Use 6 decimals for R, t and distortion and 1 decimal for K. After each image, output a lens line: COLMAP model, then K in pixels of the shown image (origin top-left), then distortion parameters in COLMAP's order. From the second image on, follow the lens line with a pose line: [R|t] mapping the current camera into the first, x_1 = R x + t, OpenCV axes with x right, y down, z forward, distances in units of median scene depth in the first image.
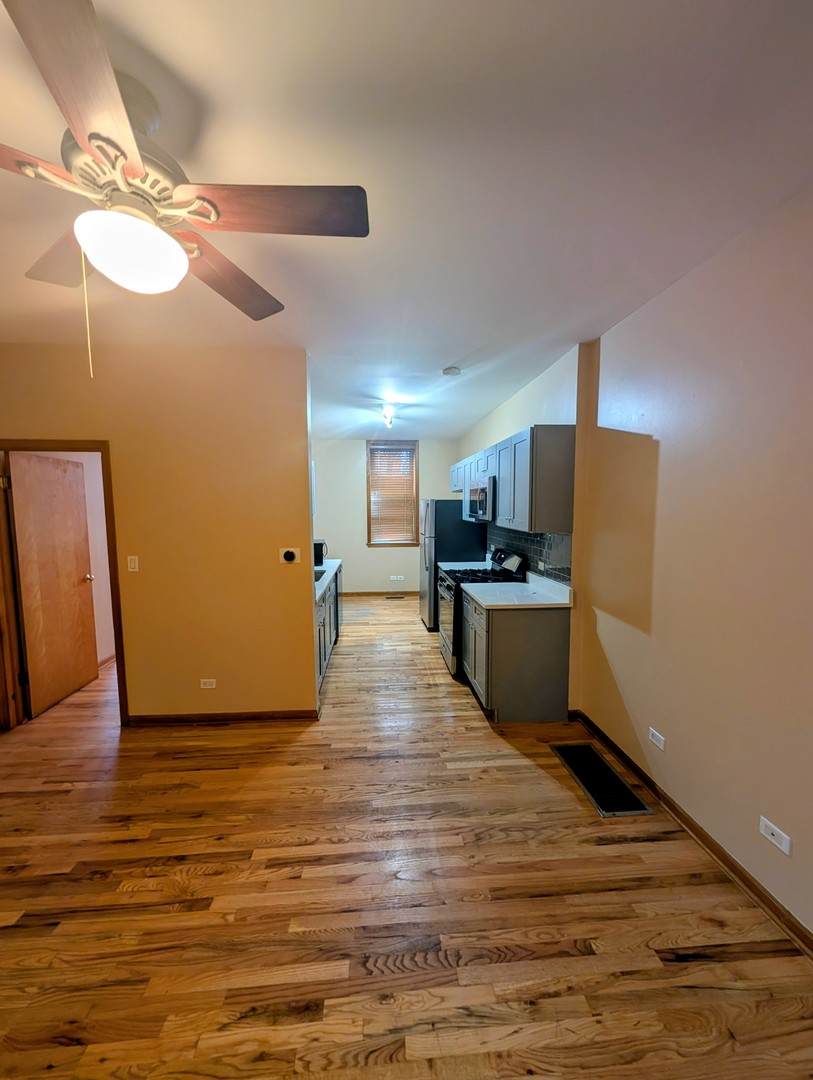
lens RADIAL K [[408.9, 0, 399.6], [0, 408.9, 541.5], [0, 0, 1]] dist [-0.001458, 0.000480]
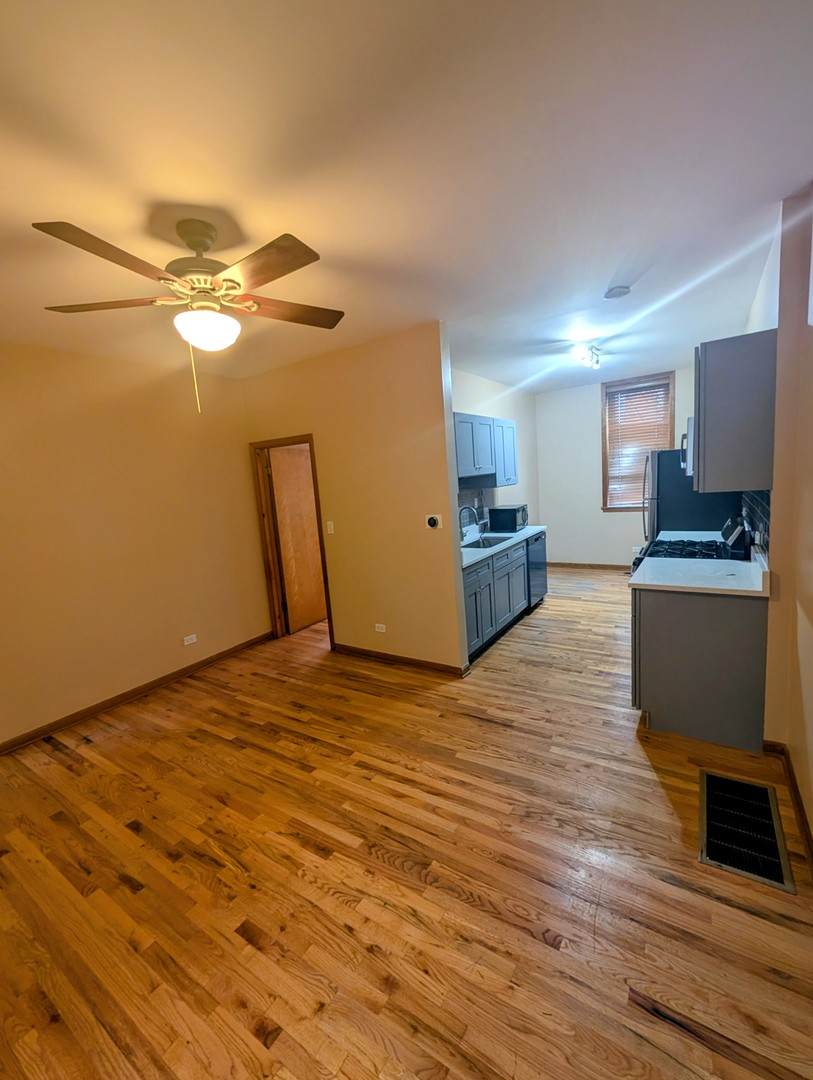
lens RADIAL K [[448.4, 0, 401.1], [0, 448.4, 542.1], [0, 0, 1]] dist [-0.000012, 0.000720]
pose [[0.790250, 0.032373, -0.611929, 0.570260], [0.017442, 0.997011, 0.075271, -0.003818], [0.612536, -0.070156, 0.787323, 0.025350]]
